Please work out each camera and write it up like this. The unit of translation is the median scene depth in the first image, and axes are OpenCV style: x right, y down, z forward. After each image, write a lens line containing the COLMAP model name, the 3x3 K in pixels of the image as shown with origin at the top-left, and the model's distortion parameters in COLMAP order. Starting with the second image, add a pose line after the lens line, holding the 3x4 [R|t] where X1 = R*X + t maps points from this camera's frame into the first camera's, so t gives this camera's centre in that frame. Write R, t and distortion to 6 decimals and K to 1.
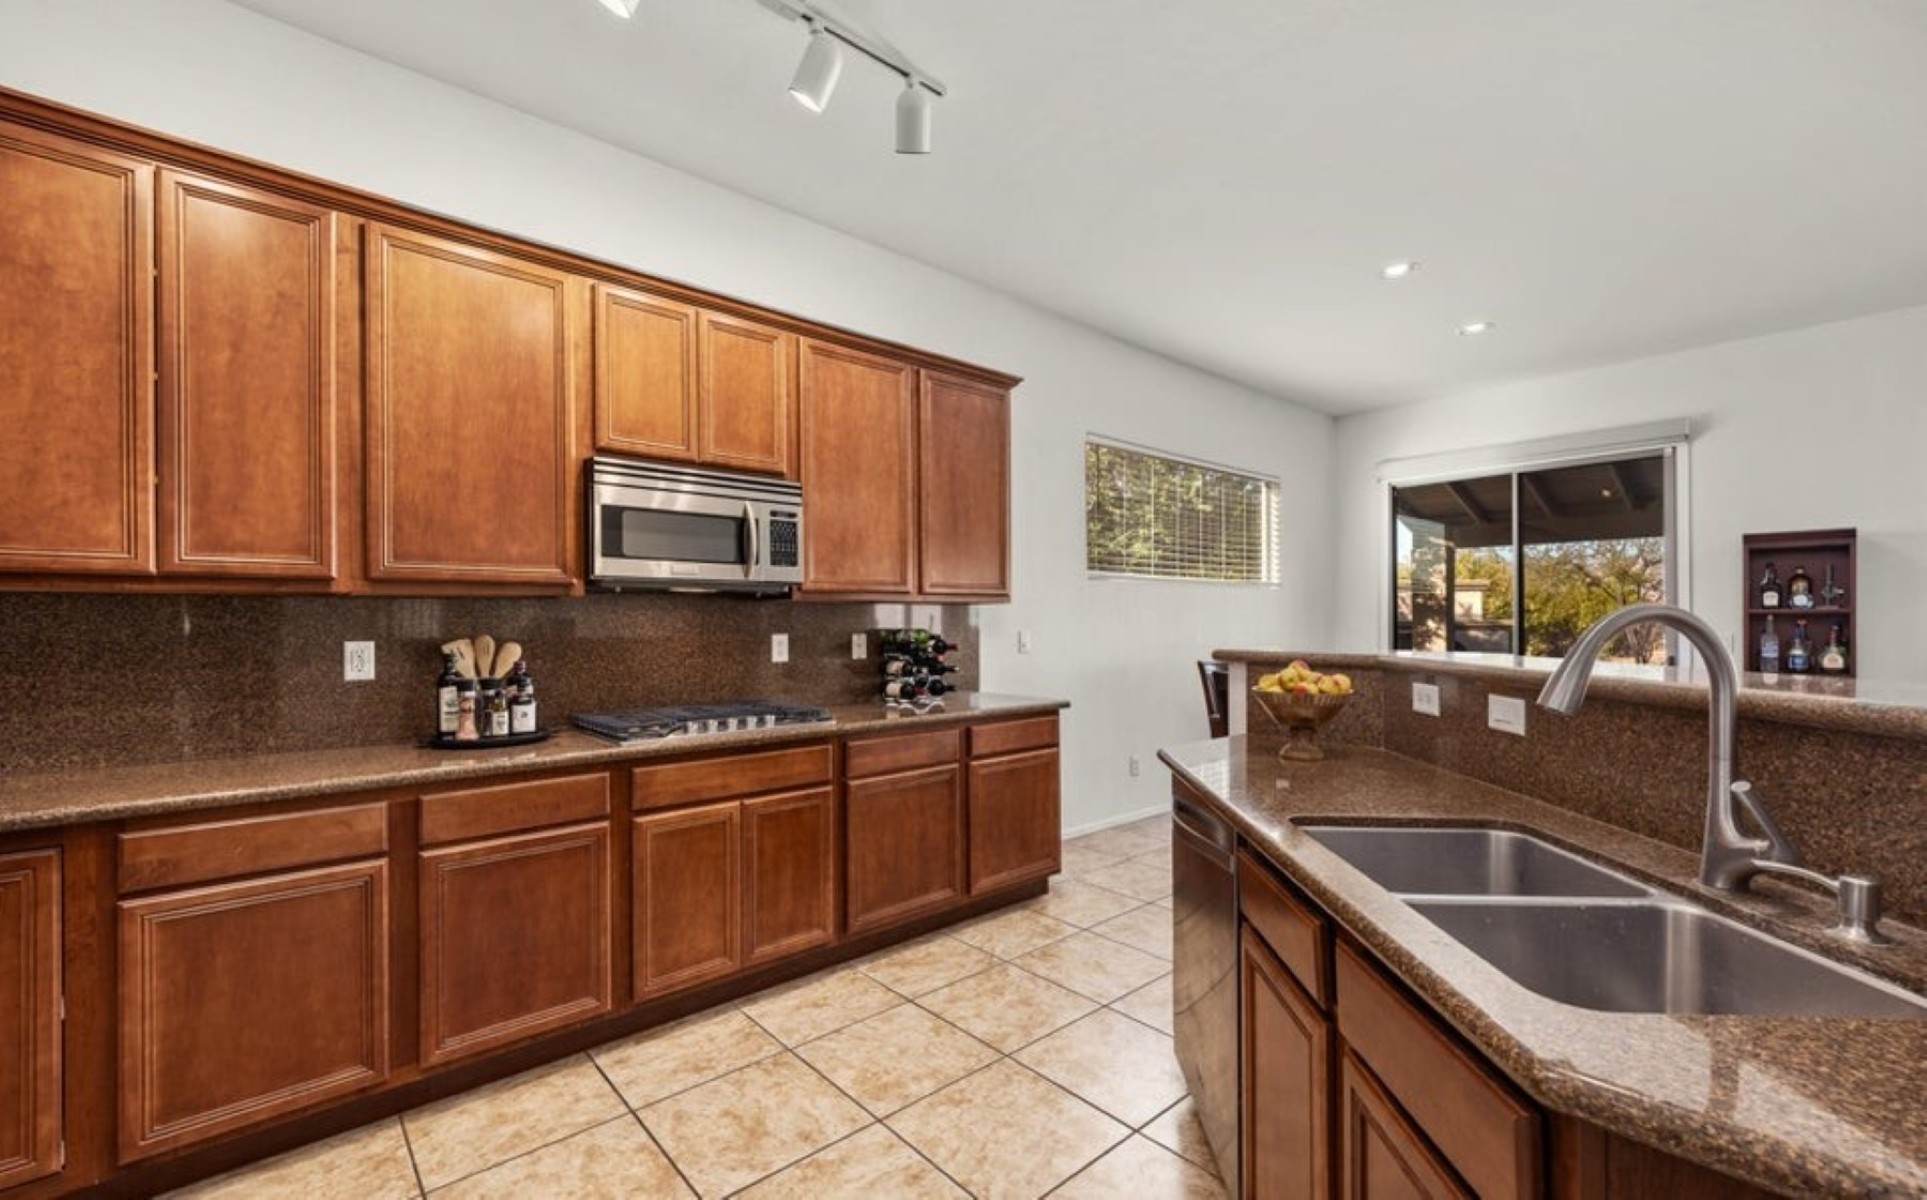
lens RADIAL K [[797.6, 0, 959.8], [0, 797.6, 620.5], [0, 0, 1]] dist [-0.000864, -0.000533]
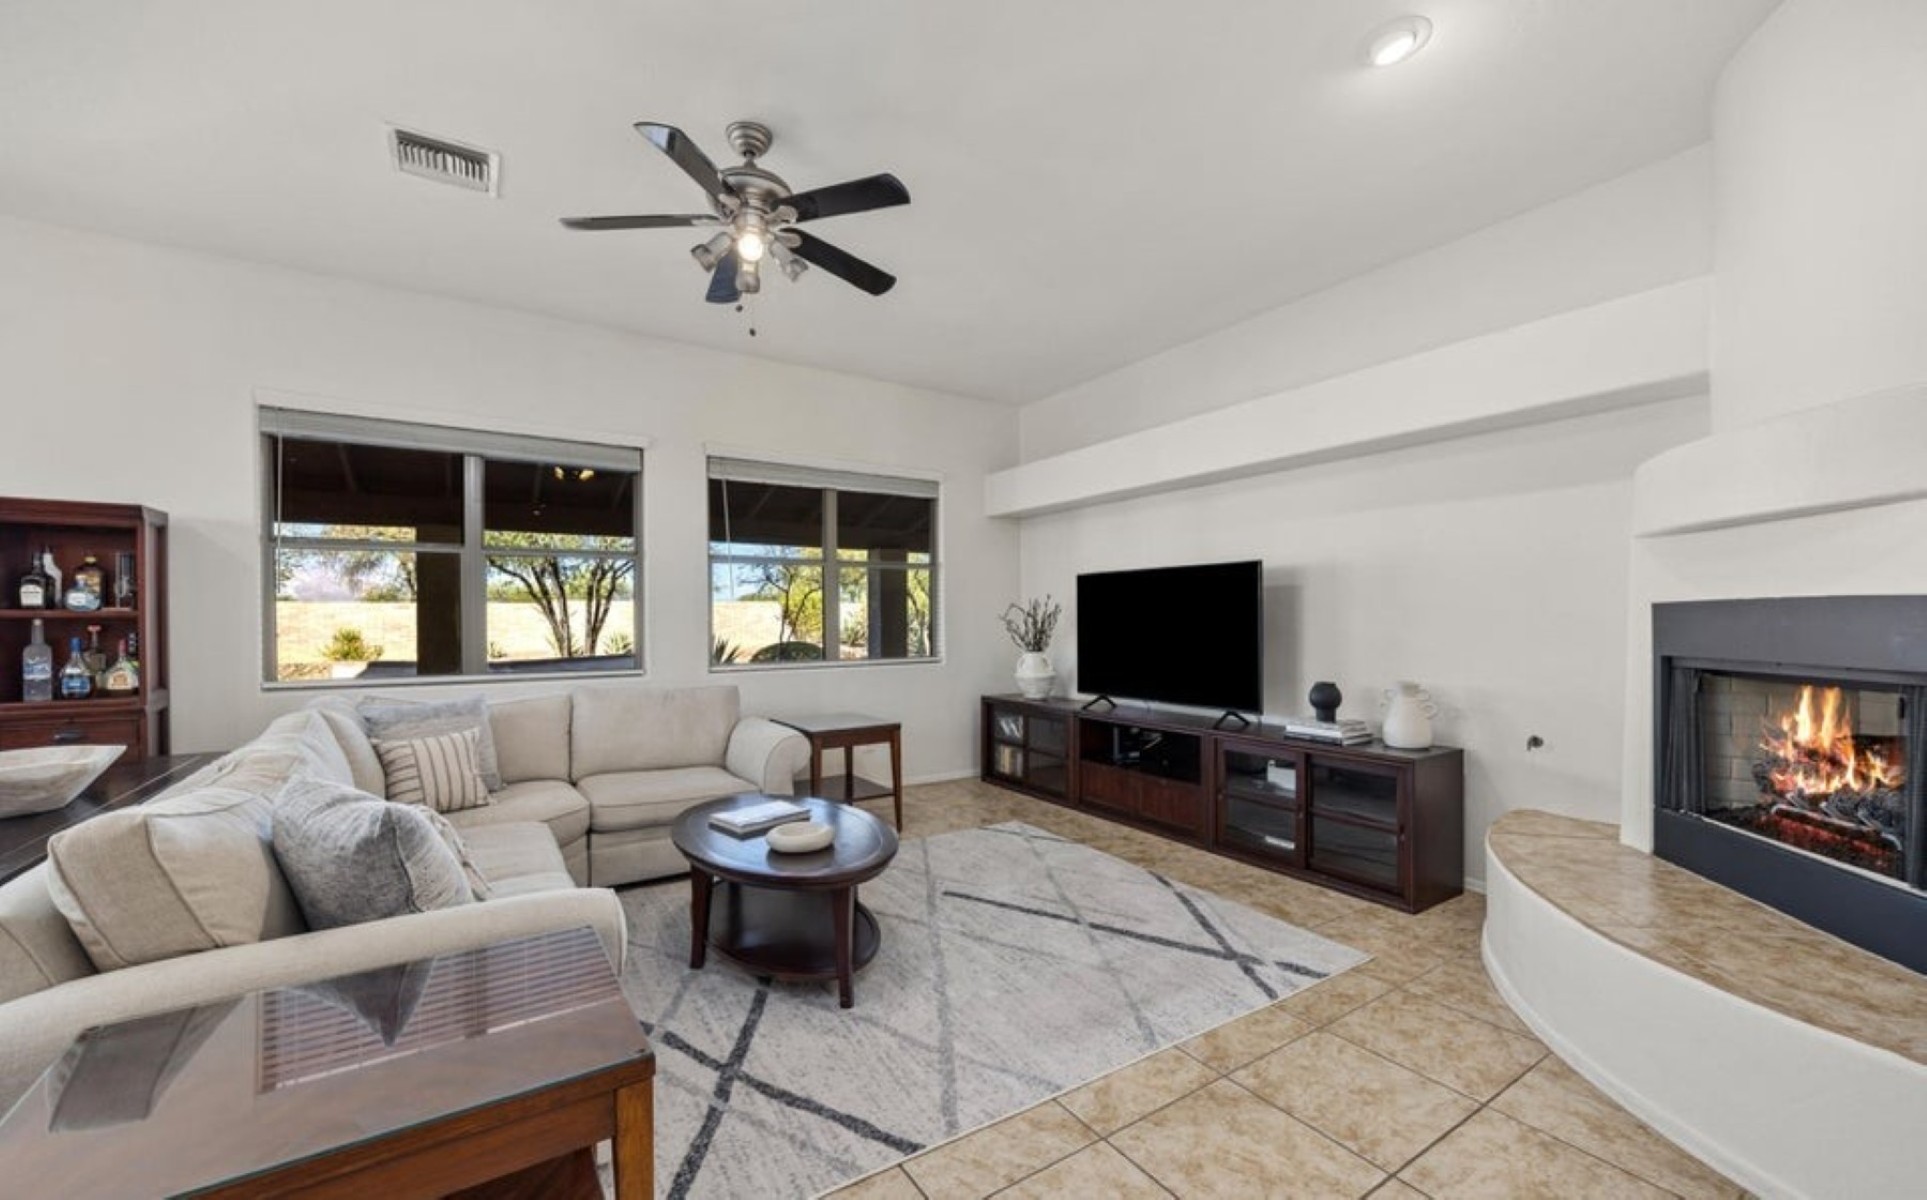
lens RADIAL K [[749.6, 0, 959.7], [0, 749.6, 619.4], [0, 0, 1]] dist [0.000385, -0.002203]
pose [[0.139208, 0.003939, 0.990255, 0.970055], [0.003925, 0.999982, -0.004530, -0.000661], [-0.990255, 0.004517, 0.139190, 0.225461]]
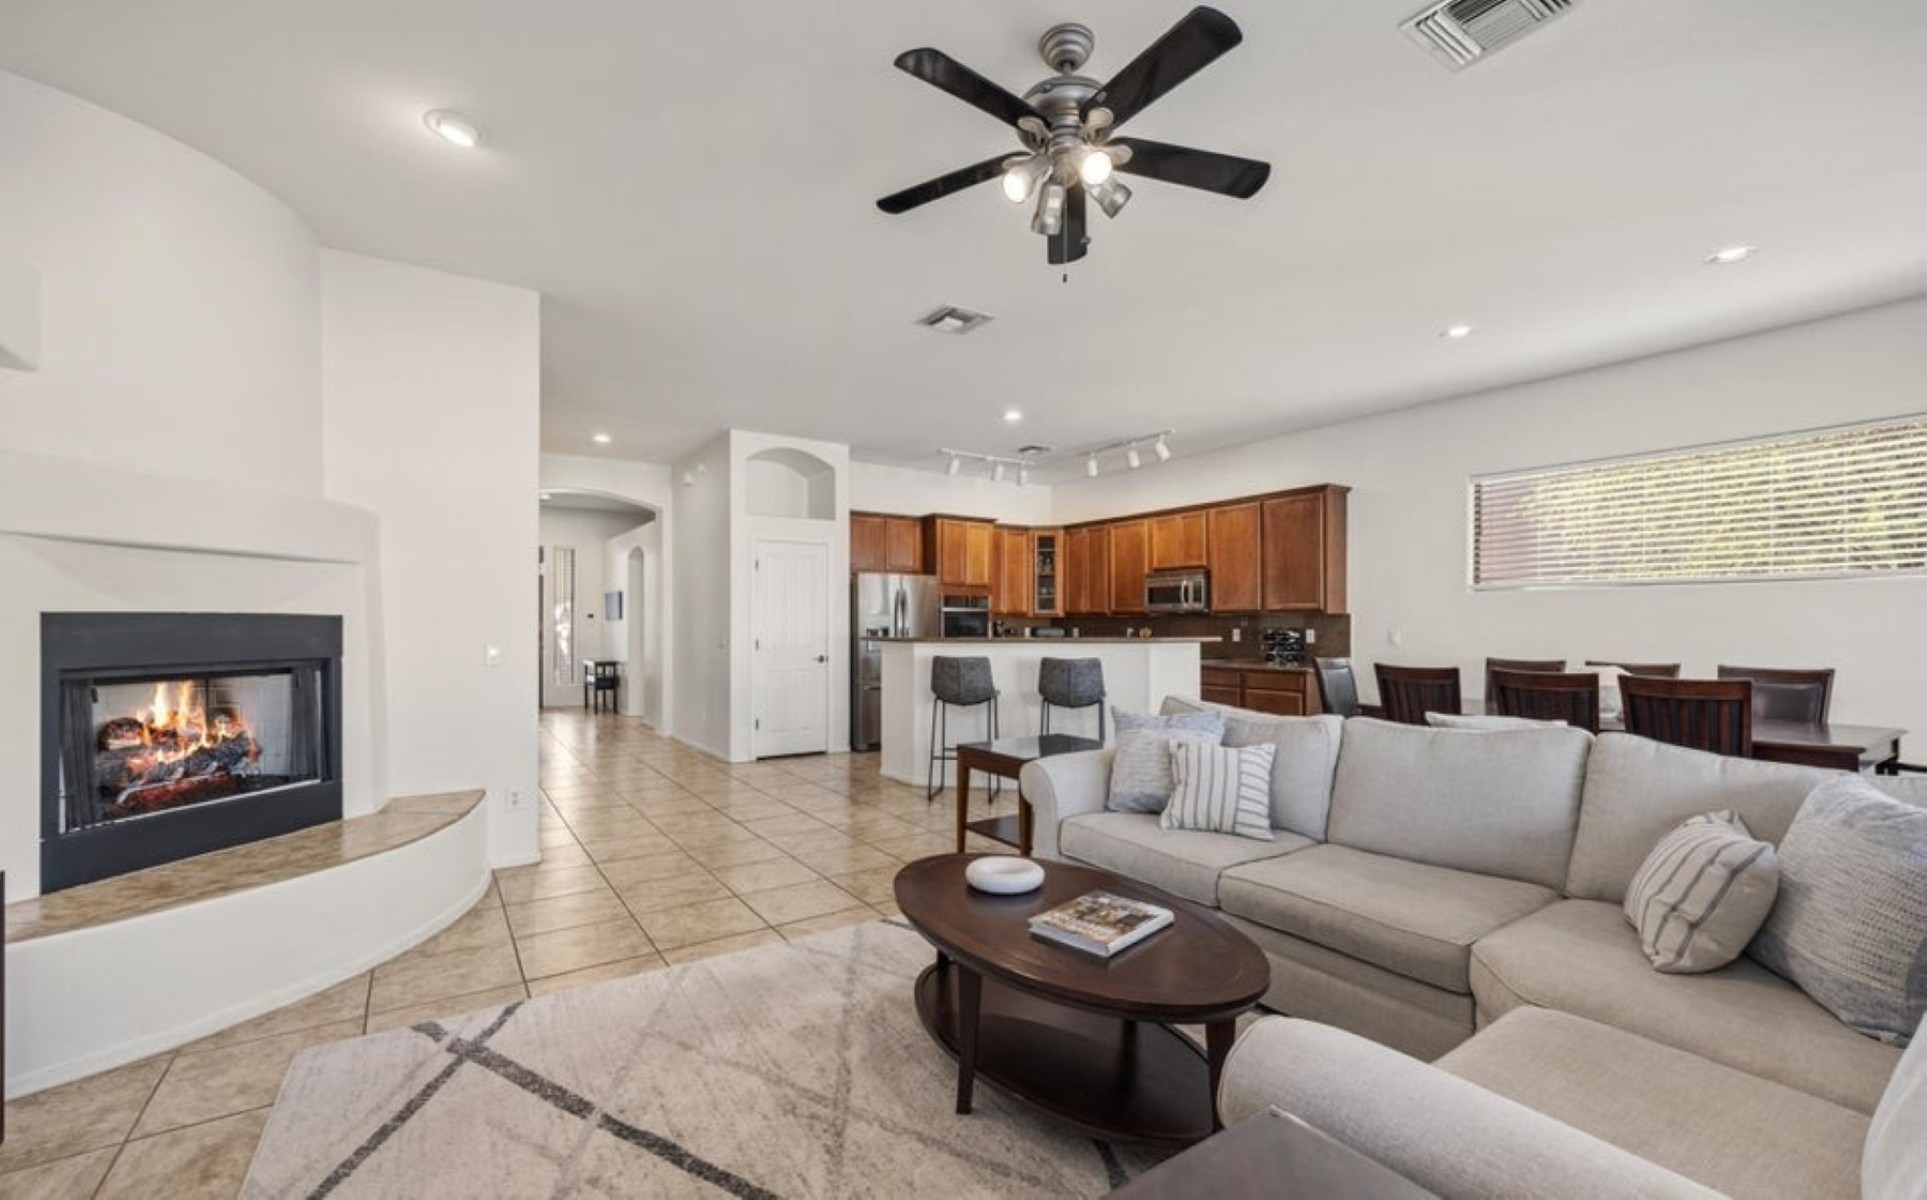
lens RADIAL K [[791.8, 0, 970.5], [0, 791.8, 618.7], [0, 0, 1]] dist [-0.000640, -0.000529]
pose [[-0.112614, -0.004071, -0.993630, 3.022414], [0.001888, 0.999989, -0.004311, -0.005105], [0.993637, -0.002362, -0.112605, 0.673373]]
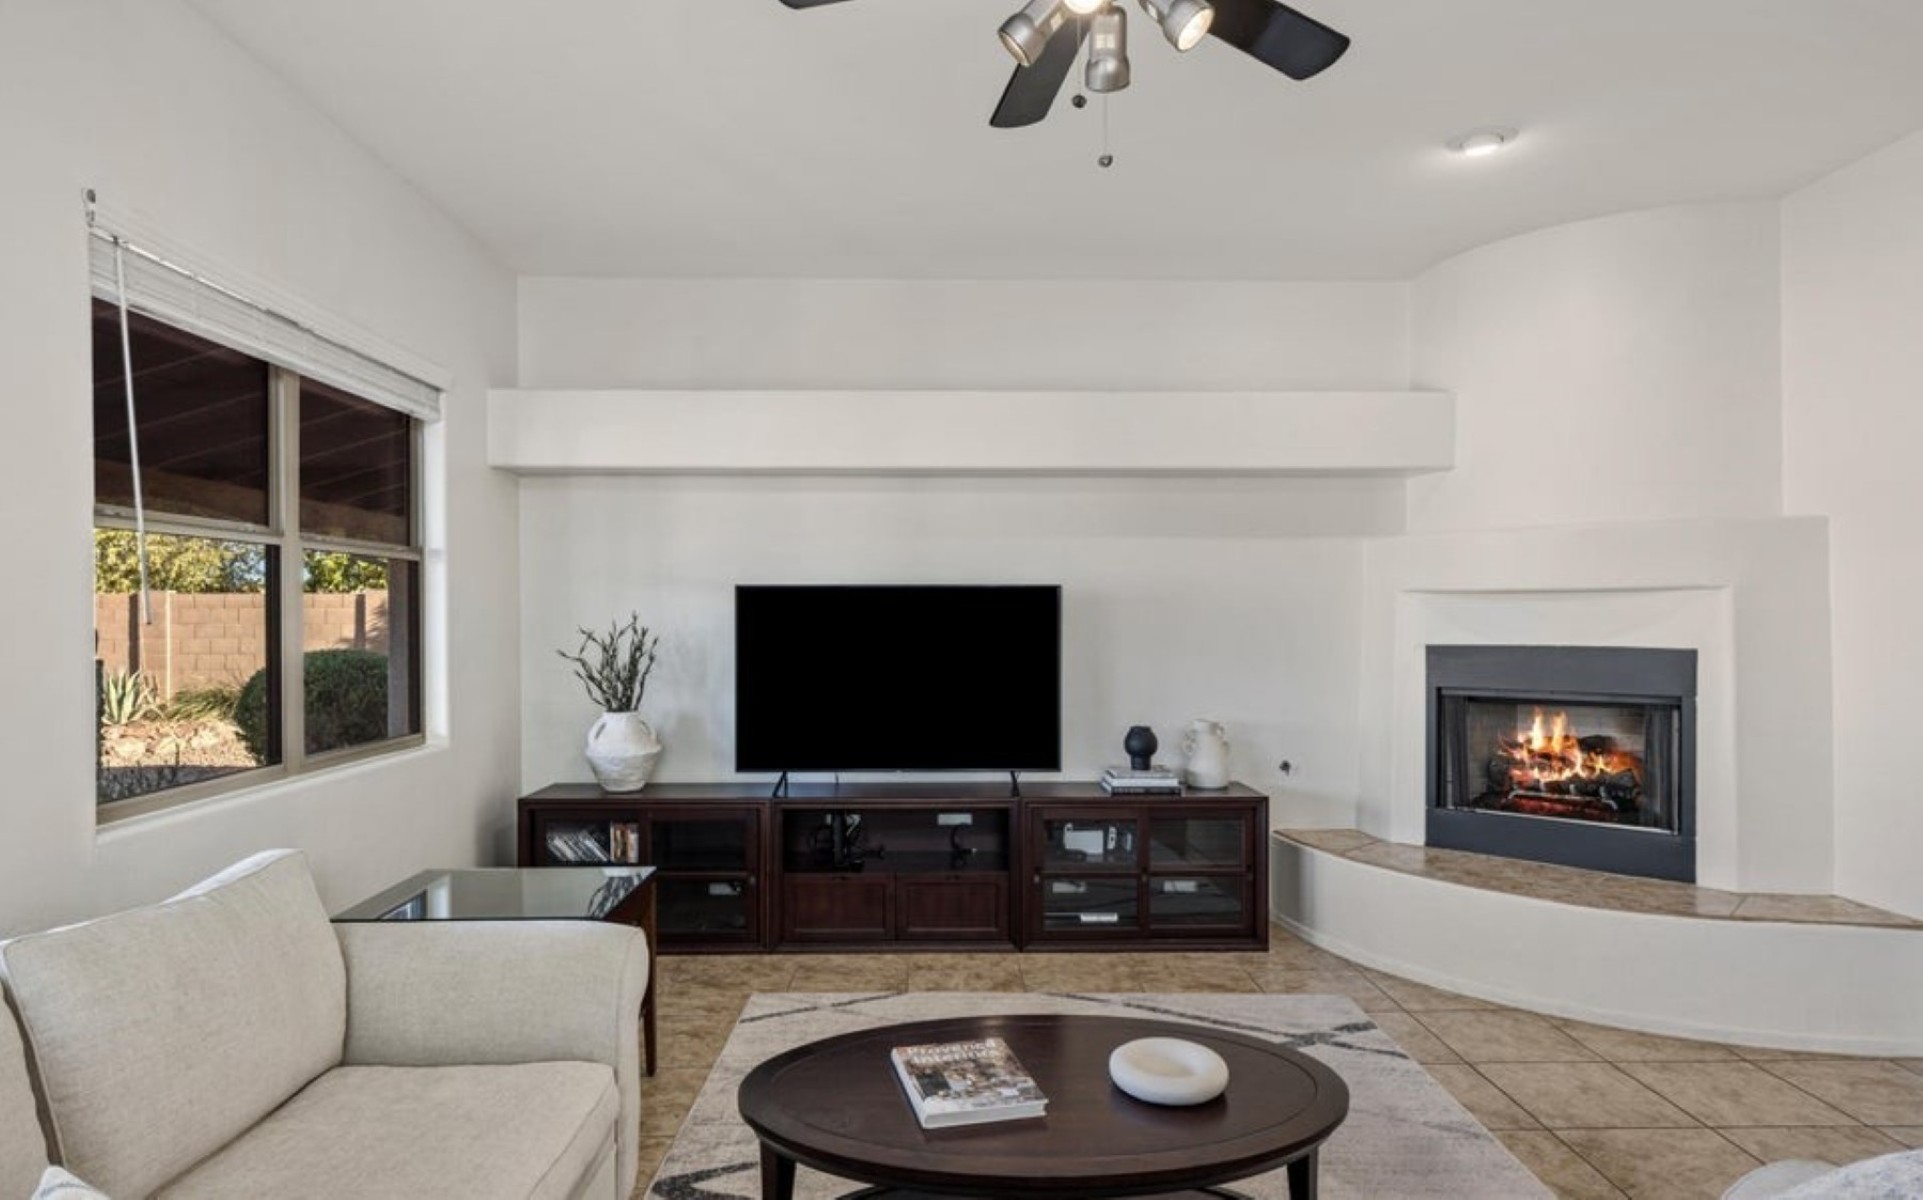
lens RADIAL K [[1070.2, 0, 966.0], [0, 1070.2, 604.8], [0, 0, 1]] dist [0.020210, -0.002758]
pose [[-0.768383, 0.009592, 0.639918, 1.558055], [0.001035, 0.999905, -0.013745, -0.076290], [-0.639989, -0.009899, -0.768320, 1.429354]]
